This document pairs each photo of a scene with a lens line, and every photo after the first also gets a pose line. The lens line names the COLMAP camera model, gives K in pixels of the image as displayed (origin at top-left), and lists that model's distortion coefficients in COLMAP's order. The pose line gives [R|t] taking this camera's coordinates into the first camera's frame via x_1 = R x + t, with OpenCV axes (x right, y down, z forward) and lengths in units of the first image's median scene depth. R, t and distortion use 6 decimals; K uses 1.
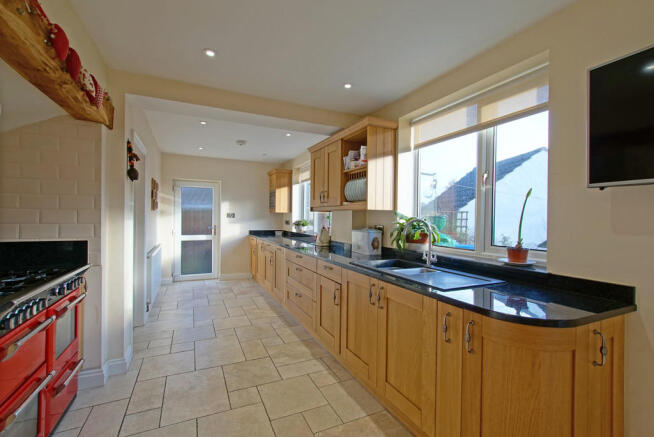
lens RADIAL K [[286.3, 0, 328.4], [0, 286.3, 215.9], [0, 0, 1]] dist [0.000136, -0.000062]
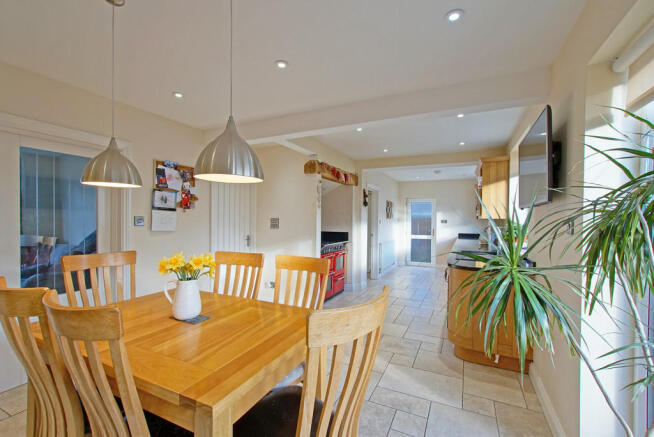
lens RADIAL K [[286.3, 0, 326.7], [0, 286.3, 218.9], [0, 0, 1]] dist [0.000136, -0.000062]
pose [[0.620133, -0.002073, -0.784494, 0.378153], [-0.001806, 0.999990, -0.004070, -0.007825], [0.784495, 0.003941, 0.620123, -0.264797]]
